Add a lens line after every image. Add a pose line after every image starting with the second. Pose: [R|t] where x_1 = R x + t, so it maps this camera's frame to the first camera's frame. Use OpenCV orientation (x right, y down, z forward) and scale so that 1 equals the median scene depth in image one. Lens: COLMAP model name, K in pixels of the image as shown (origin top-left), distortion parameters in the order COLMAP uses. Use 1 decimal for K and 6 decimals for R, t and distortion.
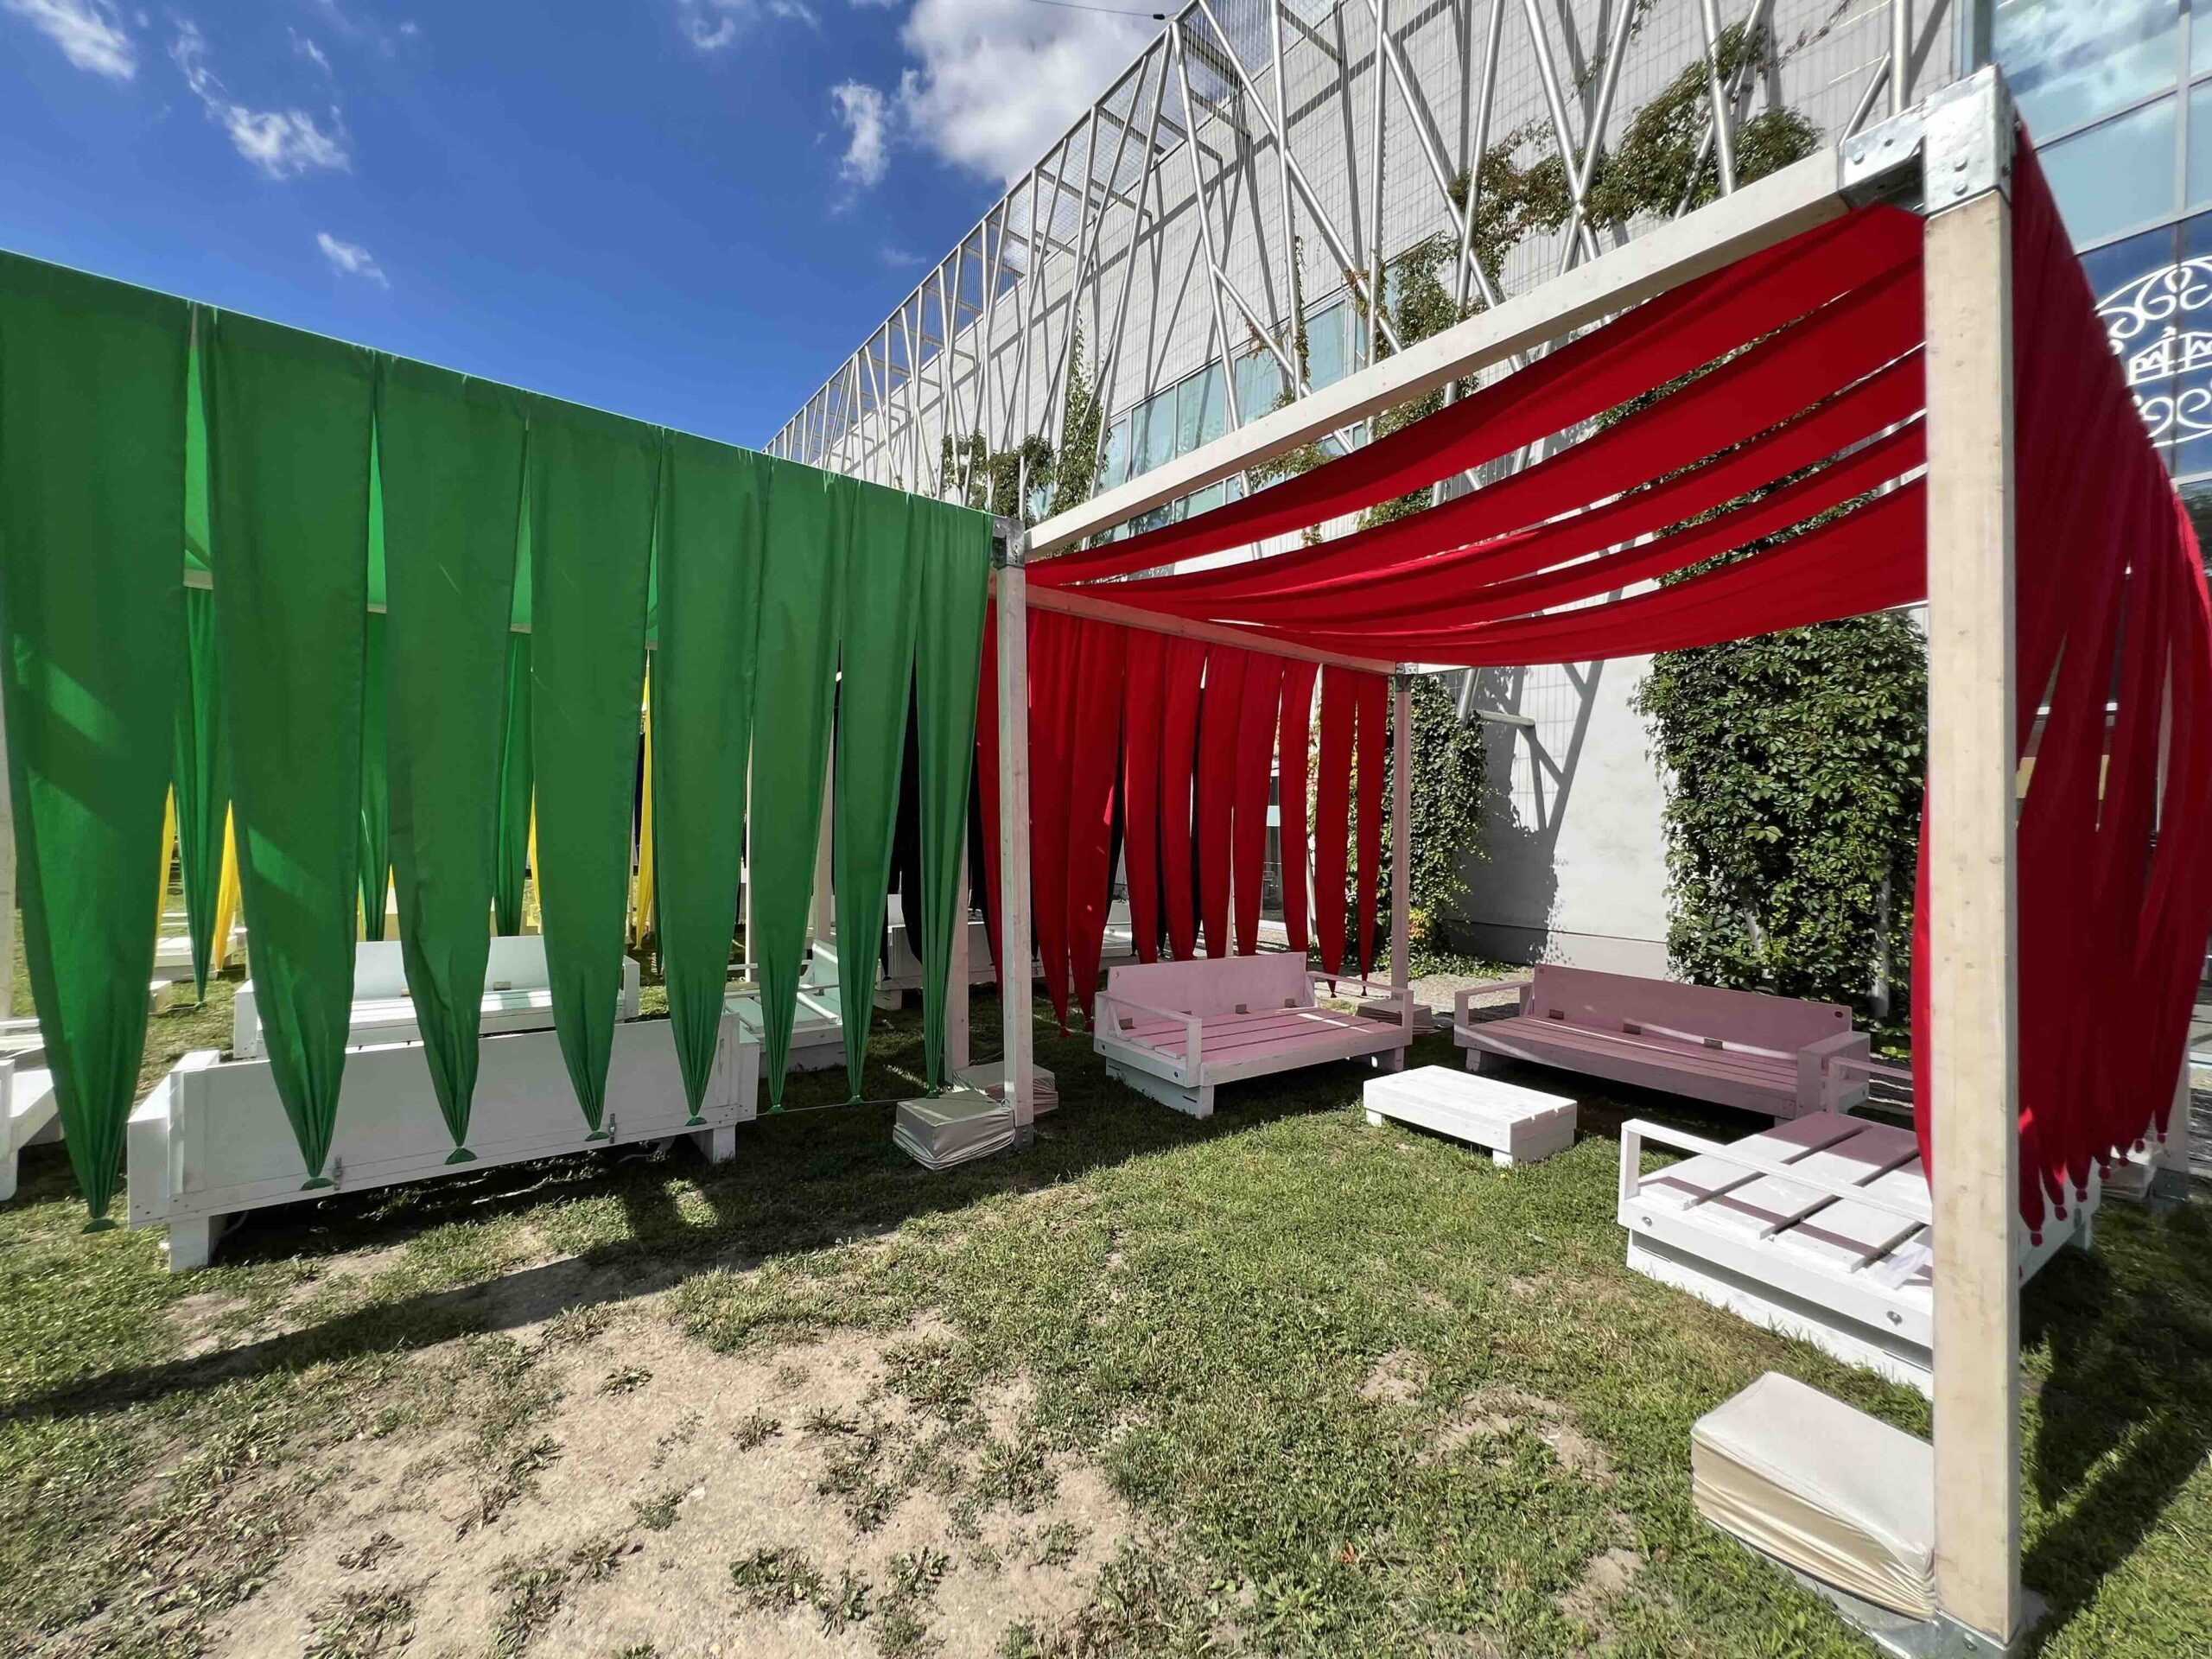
lens RADIAL K [[887.6, 0, 1100.1], [0, 887.6, 825.9], [0, 0, 1]] dist [-0.002753, 0.000183]
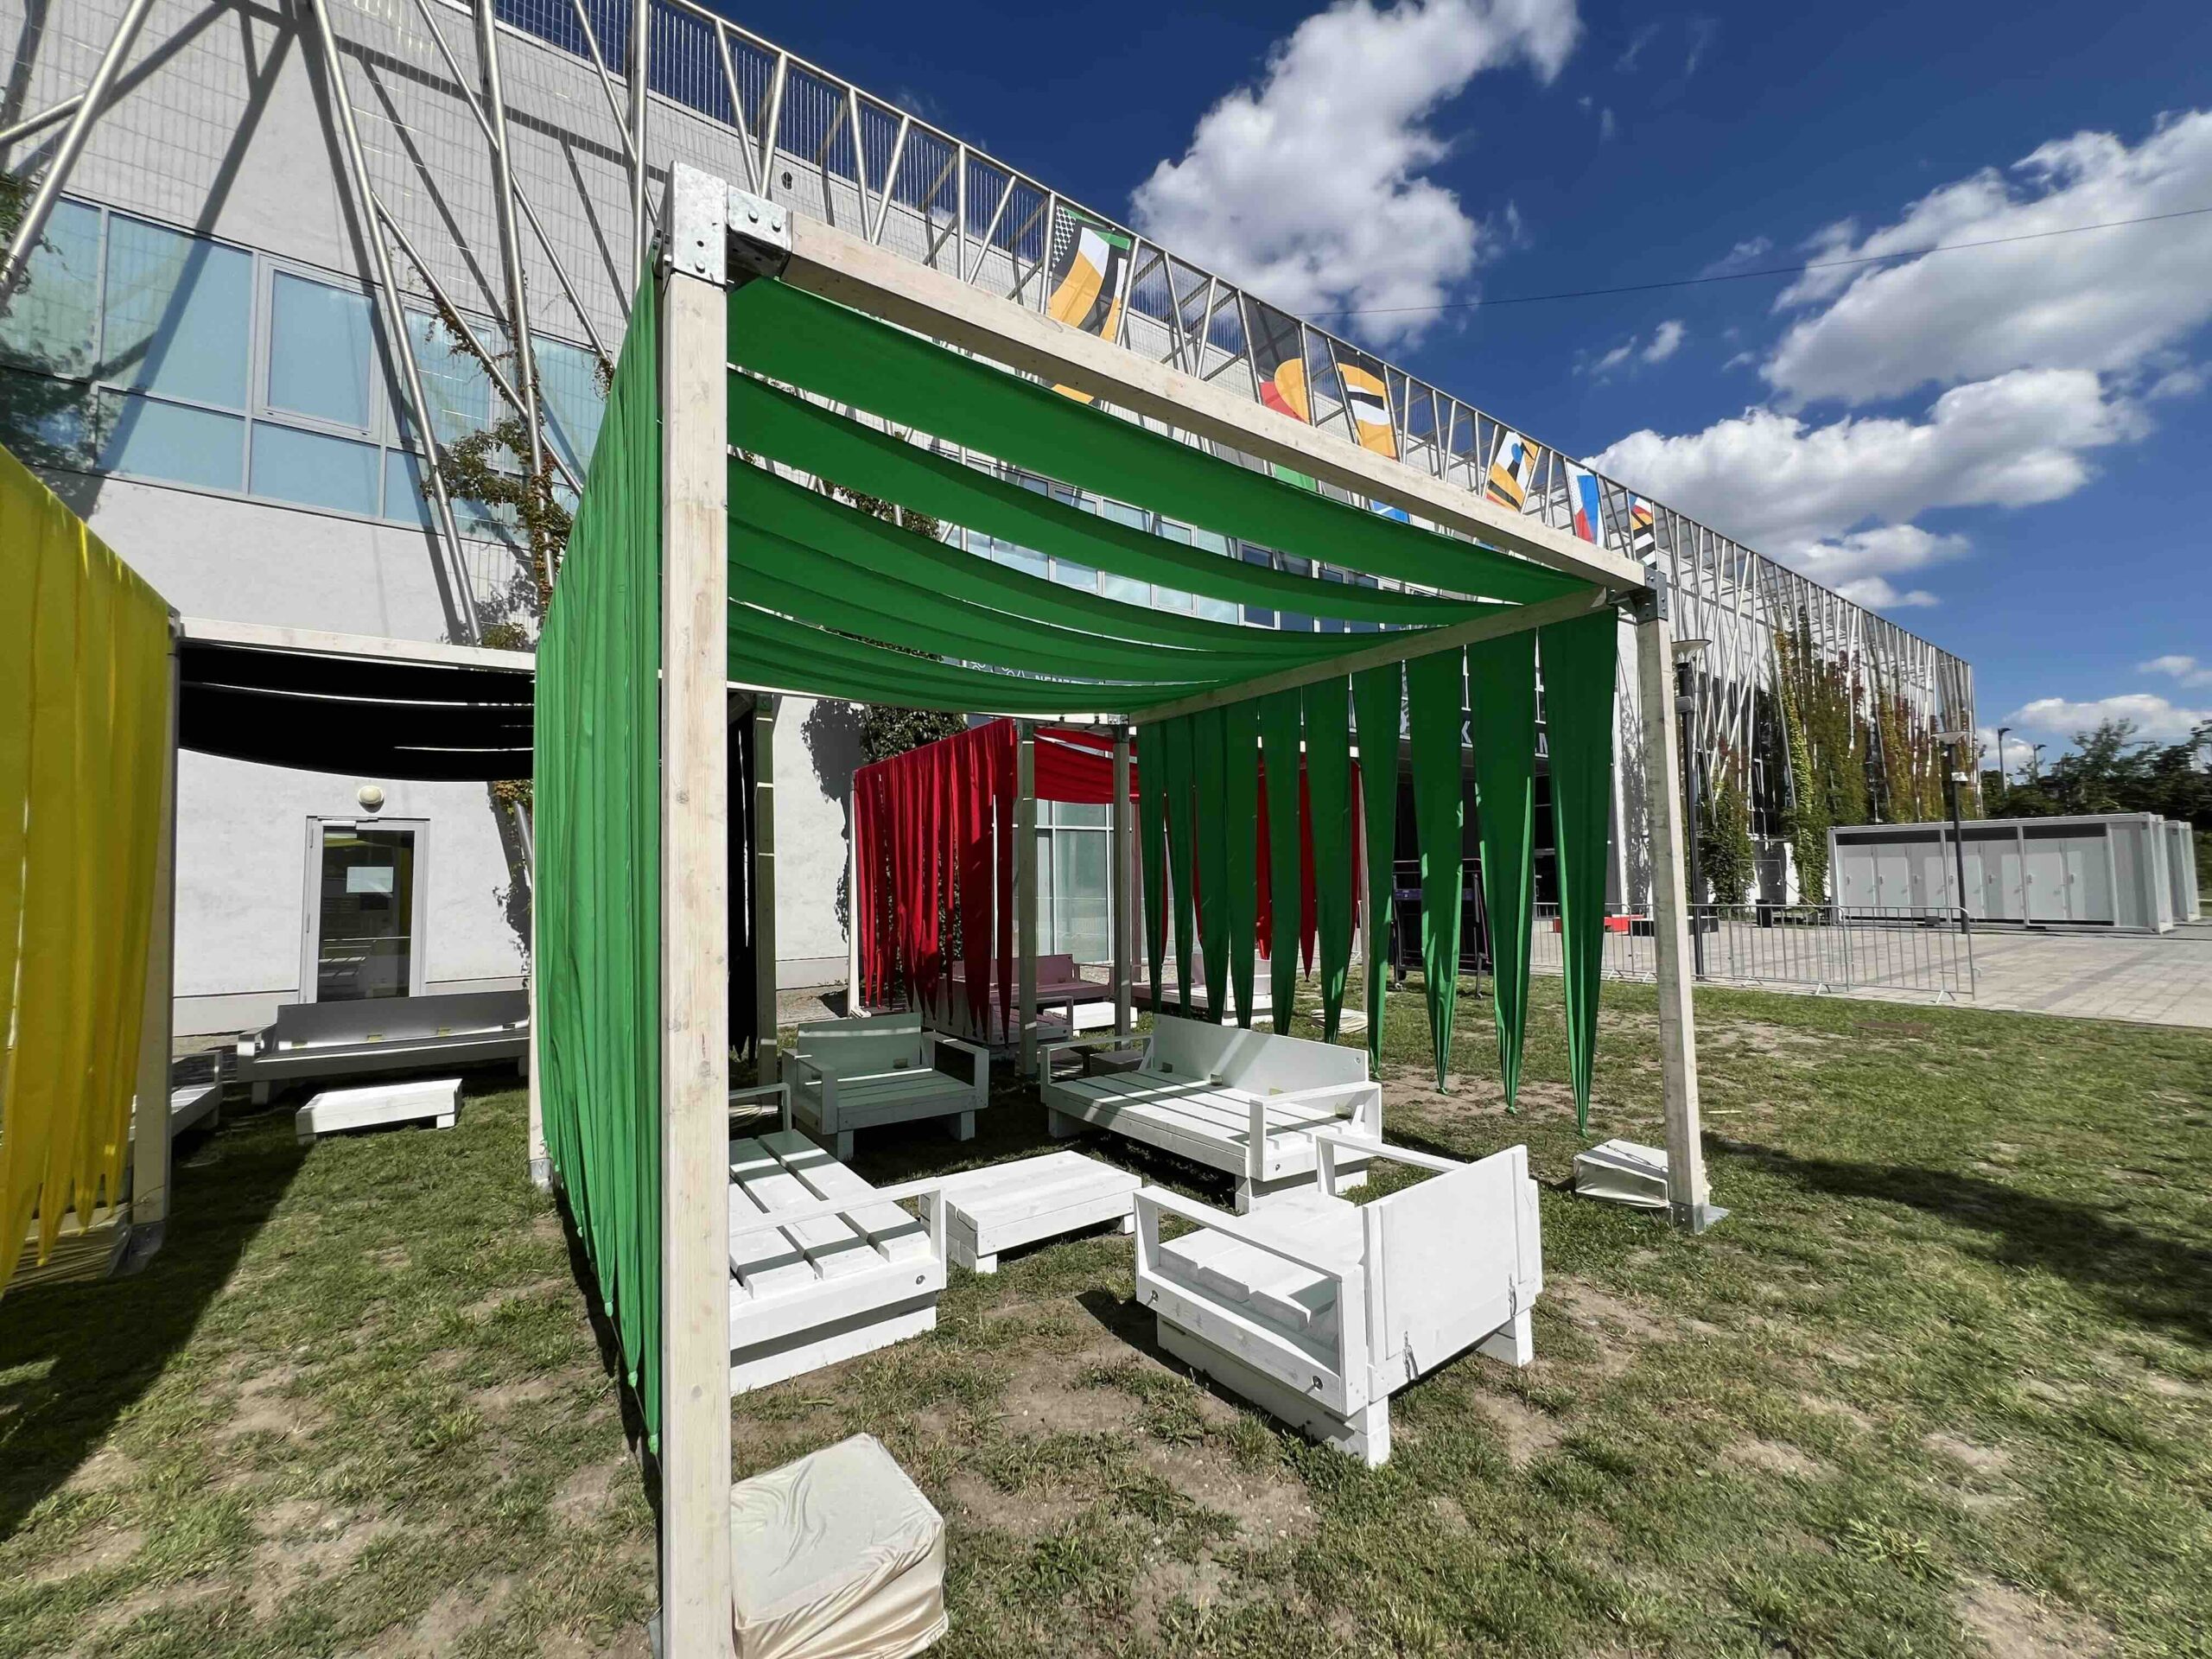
lens RADIAL K [[887.6, 0, 1108.0], [0, 887.6, 825.4], [0, 0, 1]] dist [-0.002753, 0.000183]
pose [[0.038089, 0.042785, 0.998358, -1.031169], [0.019568, 0.998859, -0.043553, -0.024809], [-0.999083, 0.021194, 0.037208, 0.534828]]
